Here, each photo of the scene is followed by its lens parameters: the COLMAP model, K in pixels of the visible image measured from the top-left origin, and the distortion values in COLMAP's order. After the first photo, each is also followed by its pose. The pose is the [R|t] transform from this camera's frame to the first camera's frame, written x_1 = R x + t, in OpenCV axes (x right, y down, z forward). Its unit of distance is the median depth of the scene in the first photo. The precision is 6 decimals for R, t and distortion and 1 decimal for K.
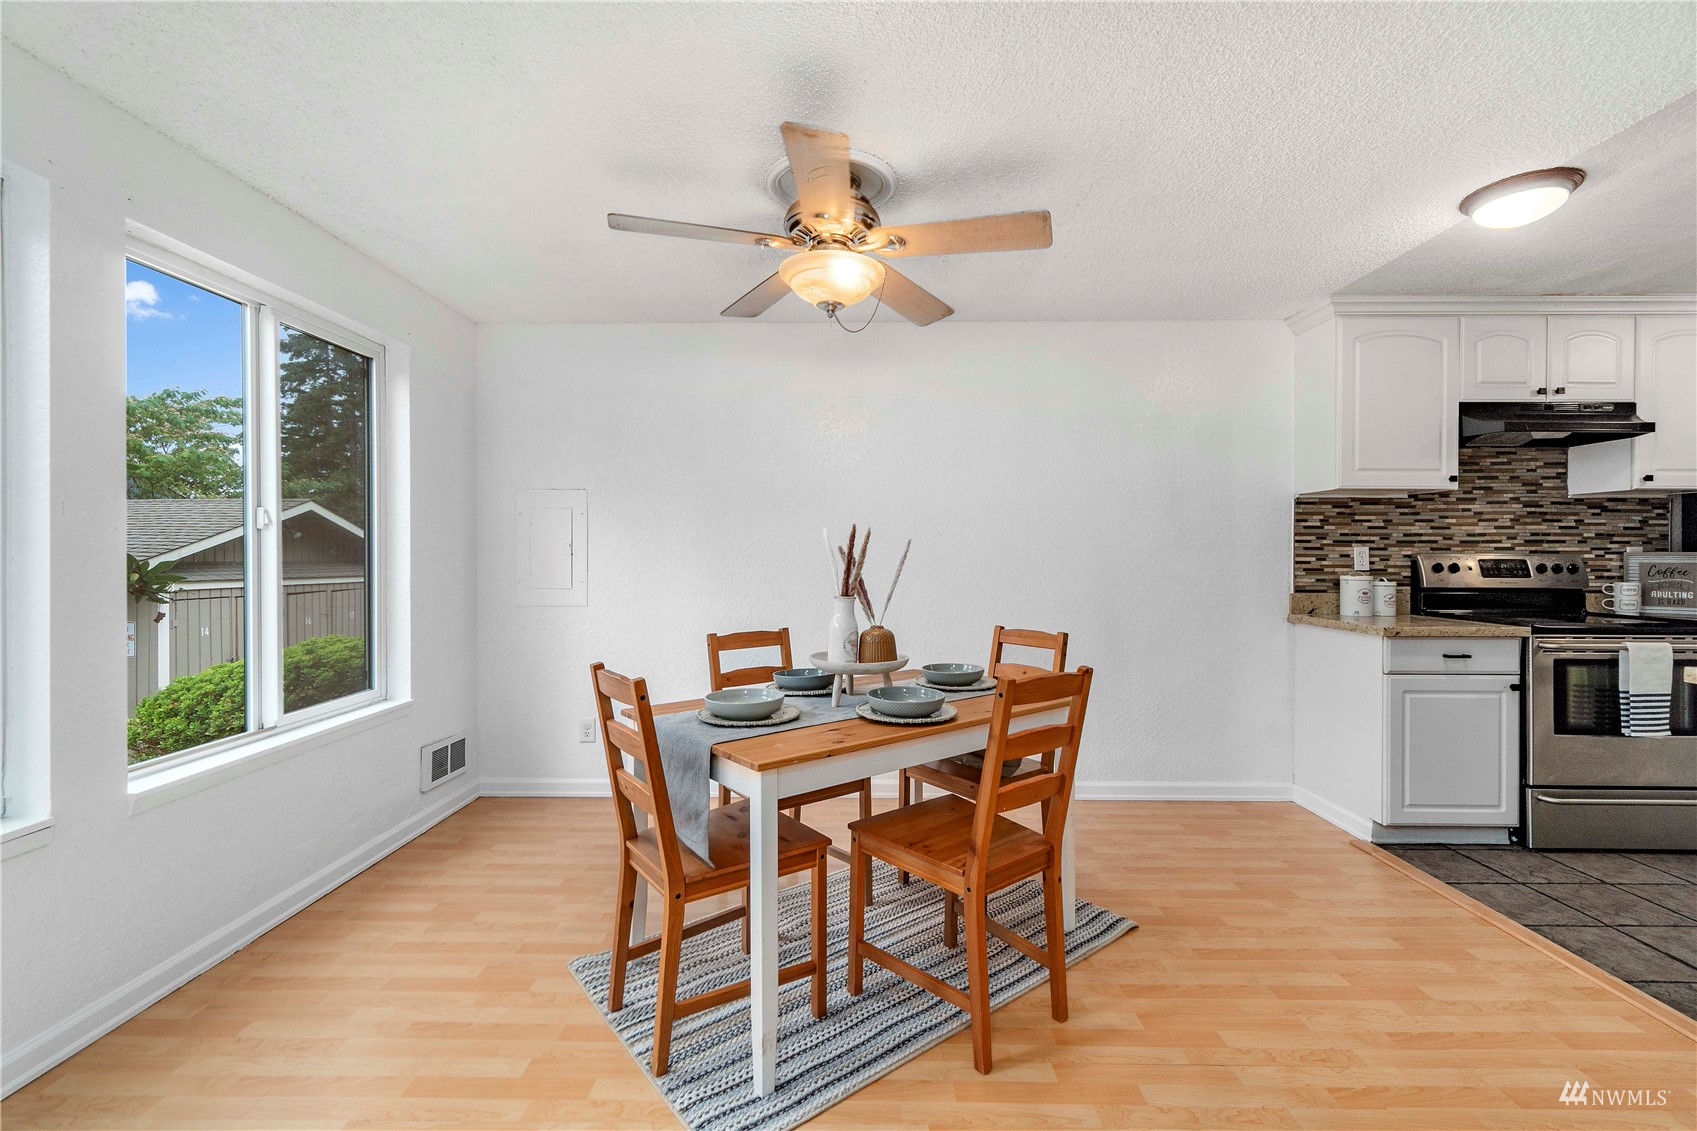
lens RADIAL K [[744.2, 0, 845.8], [0, 744.2, 560.7], [0, 0, 1]] dist [-0.001980, 0.000073]
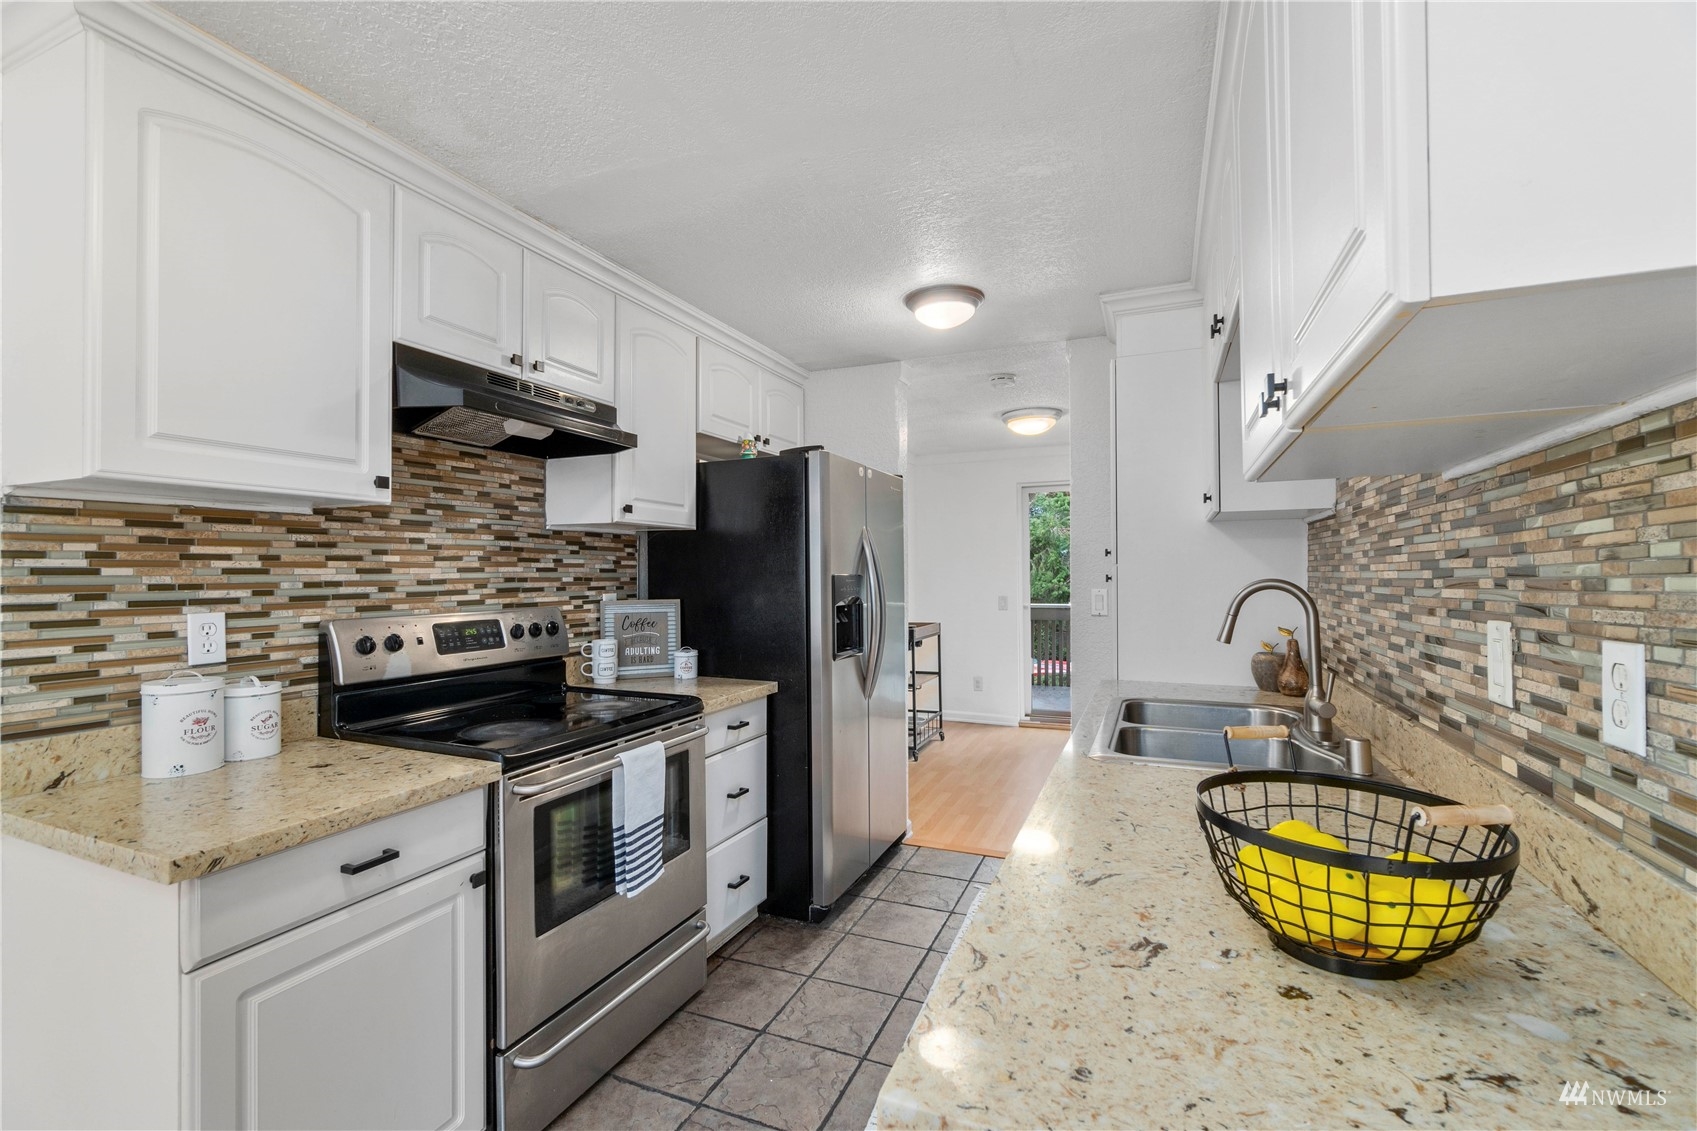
lens RADIAL K [[744.2, 0, 845.8], [0, 744.2, 560.7], [0, 0, 1]] dist [-0.001980, 0.000073]
pose [[0.393691, 0.009411, 0.919195, 0.424453], [0.011025, 0.999827, -0.014959, -0.039893], [-0.919177, 0.016023, 0.393519, 0.450457]]
